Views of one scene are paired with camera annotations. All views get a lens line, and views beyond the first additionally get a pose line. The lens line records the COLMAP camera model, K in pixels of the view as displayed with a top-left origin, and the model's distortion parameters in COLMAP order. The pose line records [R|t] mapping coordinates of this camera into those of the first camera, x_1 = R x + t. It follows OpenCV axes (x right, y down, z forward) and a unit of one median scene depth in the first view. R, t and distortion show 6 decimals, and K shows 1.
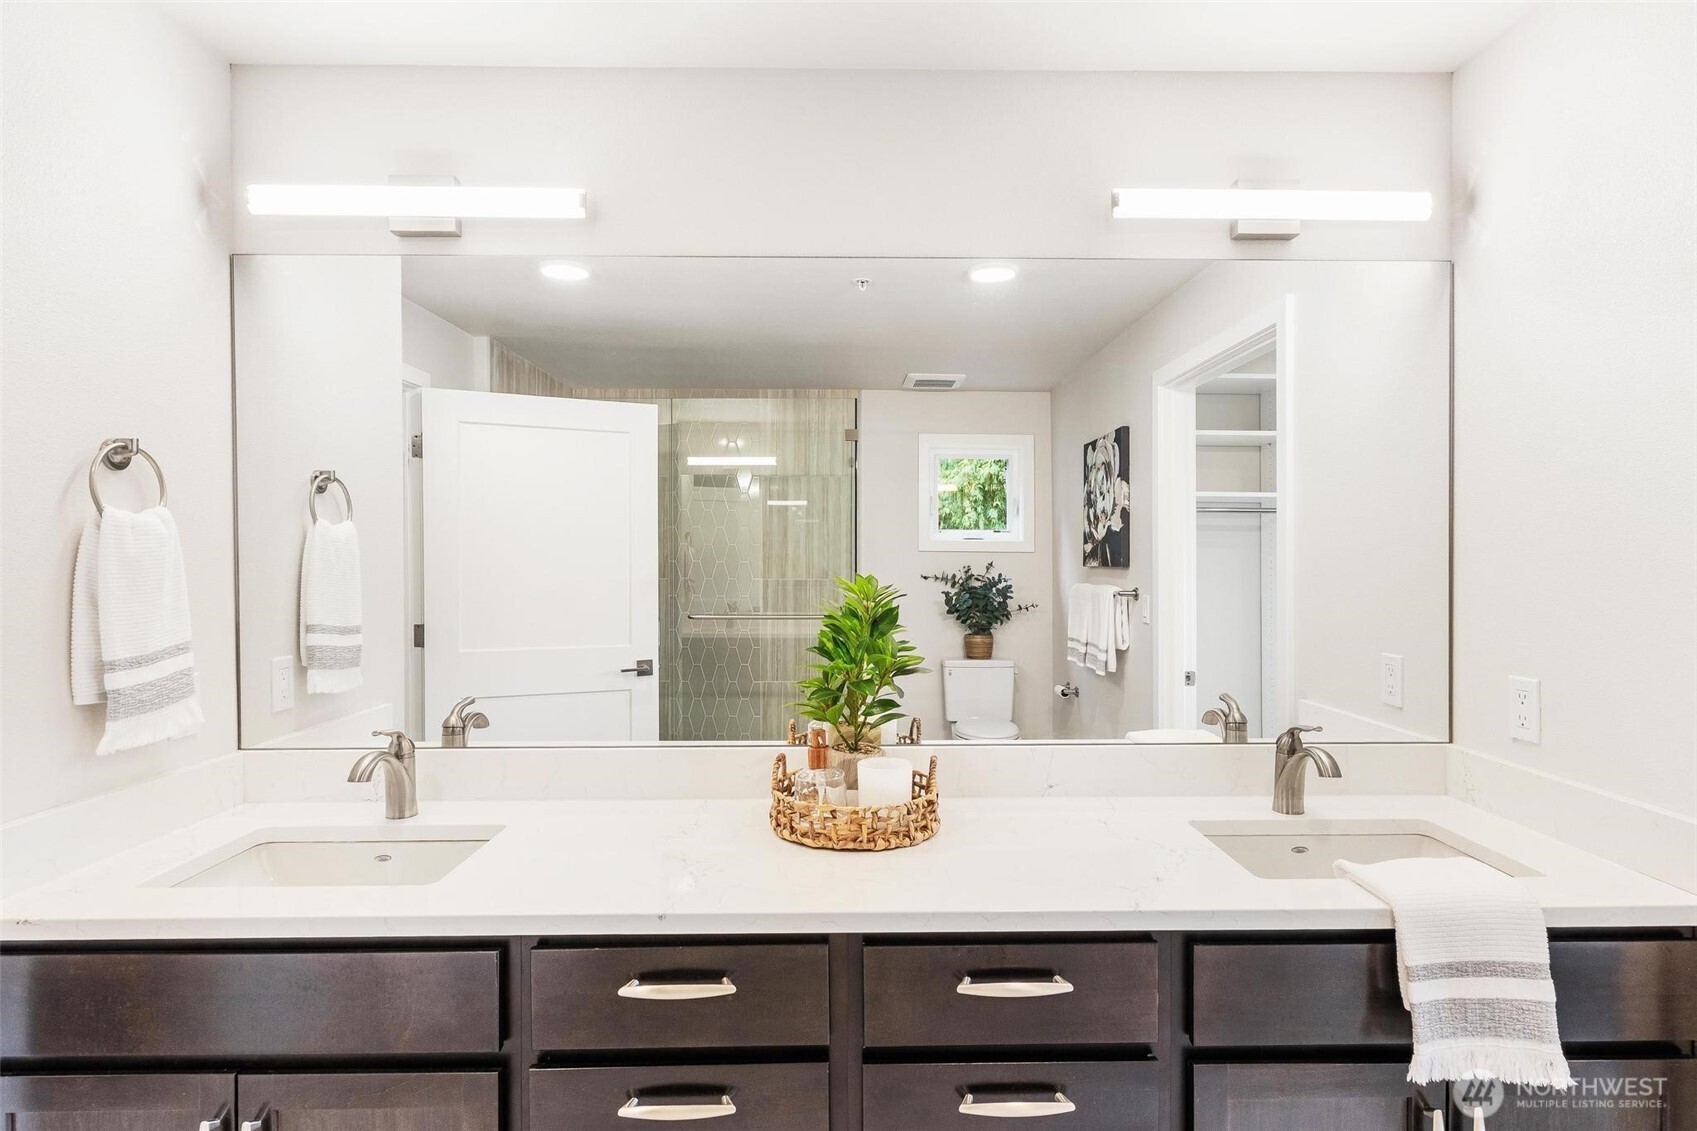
lens RADIAL K [[885.5, 0, 848.3], [0, 885.5, 570.9], [0, 0, 1]] dist [0.006291, 0.000433]
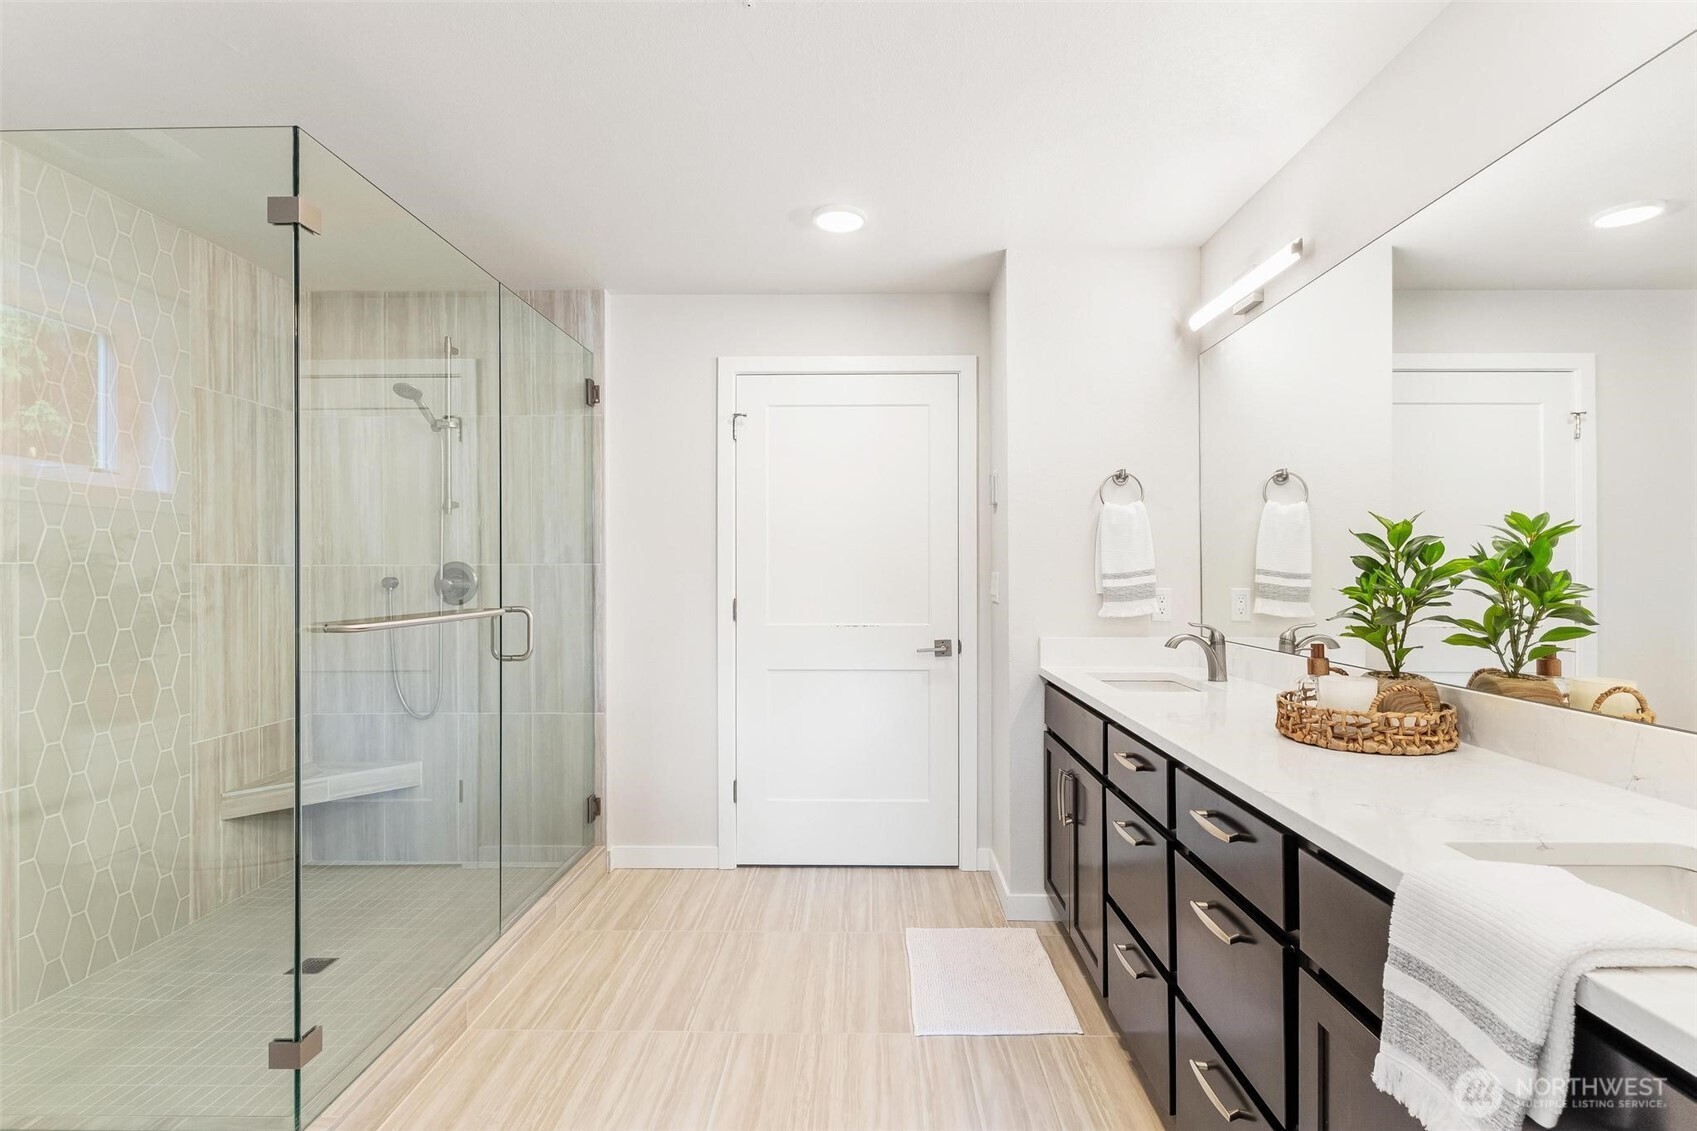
lens RADIAL K [[808.7, 0, 849.5], [0, 808.7, 562.8], [0, 0, 1]] dist [-0.004232, 0.000487]
pose [[-0.016565, -0.002671, -0.999859, 1.040617], [-0.020193, 0.999793, -0.002336, 0.084637], [0.999659, 0.020152, -0.016616, 0.382895]]
